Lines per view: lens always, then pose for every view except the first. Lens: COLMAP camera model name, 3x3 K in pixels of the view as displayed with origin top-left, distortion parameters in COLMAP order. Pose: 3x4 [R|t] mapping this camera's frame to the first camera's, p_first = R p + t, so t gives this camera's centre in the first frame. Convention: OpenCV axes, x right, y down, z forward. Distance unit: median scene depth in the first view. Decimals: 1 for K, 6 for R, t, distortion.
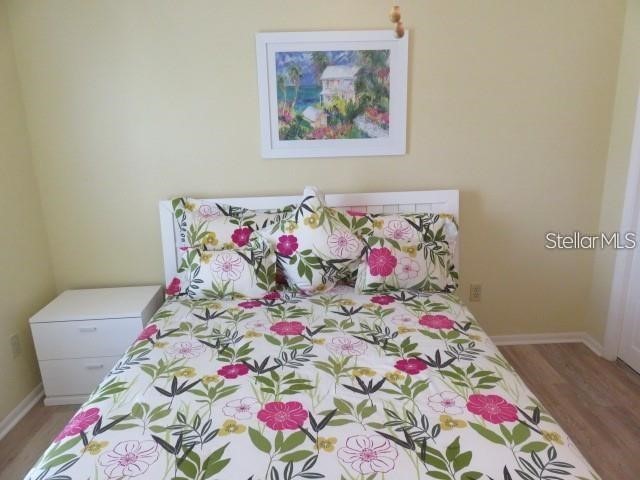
lens RADIAL K [[473.7, 0, 320.6], [0, 473.7, 239.0], [0, 0, 1]] dist [-0.020568, 0.002592]
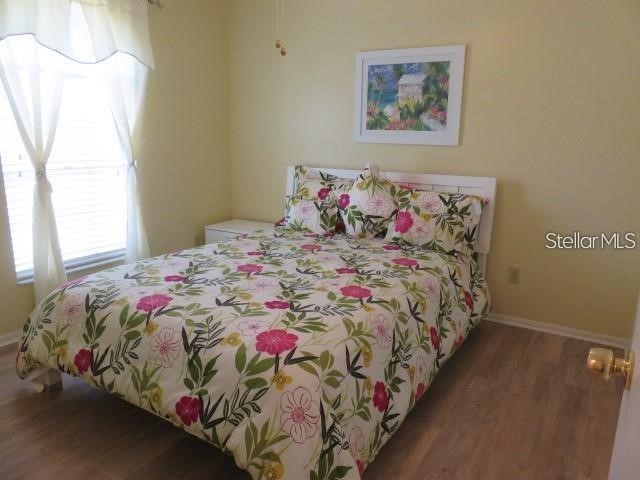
lens RADIAL K [[473.7, 0, 320.8], [0, 473.7, 239.4], [0, 0, 1]] dist [-0.020568, 0.002592]
pose [[0.835345, 0.162092, -0.525286, 0.596702], [-0.177342, 0.983912, 0.021593, 0.101489], [0.520336, 0.075118, 0.850652, -0.213634]]
